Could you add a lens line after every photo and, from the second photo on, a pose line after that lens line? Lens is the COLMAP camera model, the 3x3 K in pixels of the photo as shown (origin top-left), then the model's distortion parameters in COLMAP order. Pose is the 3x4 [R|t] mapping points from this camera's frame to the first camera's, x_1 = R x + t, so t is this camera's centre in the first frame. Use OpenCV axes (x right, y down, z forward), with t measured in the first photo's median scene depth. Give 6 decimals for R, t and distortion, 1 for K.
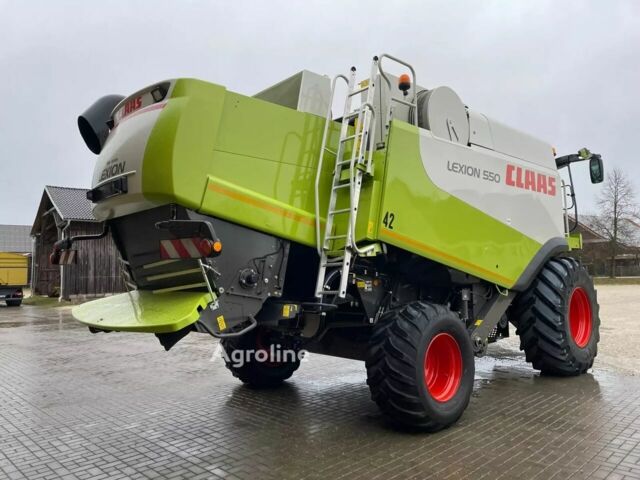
lens RADIAL K [[491.9, 0, 320.0], [0, 491.9, 240.0], [0, 0, 1]] dist [0.045710, -0.005819]
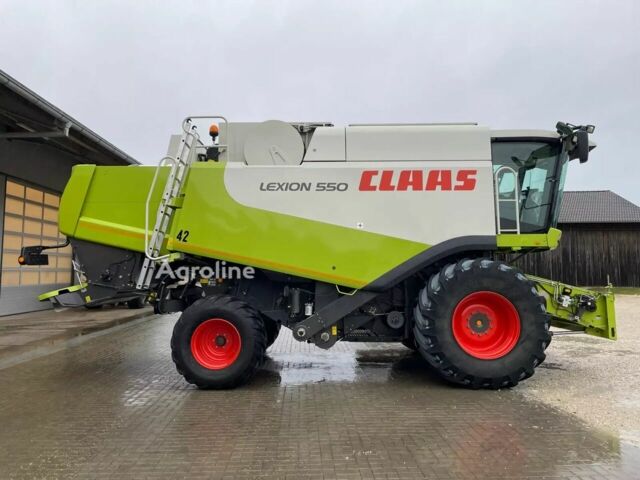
lens RADIAL K [[491.9, 0, 320.0], [0, 491.9, 240.0], [0, 0, 1]] dist [0.045710, -0.005819]
pose [[0.728290, -0.034323, -0.684408, 1.189859], [0.037321, 0.999249, -0.010398, 0.000760], [0.684252, -0.017970, 0.729025, 0.199911]]
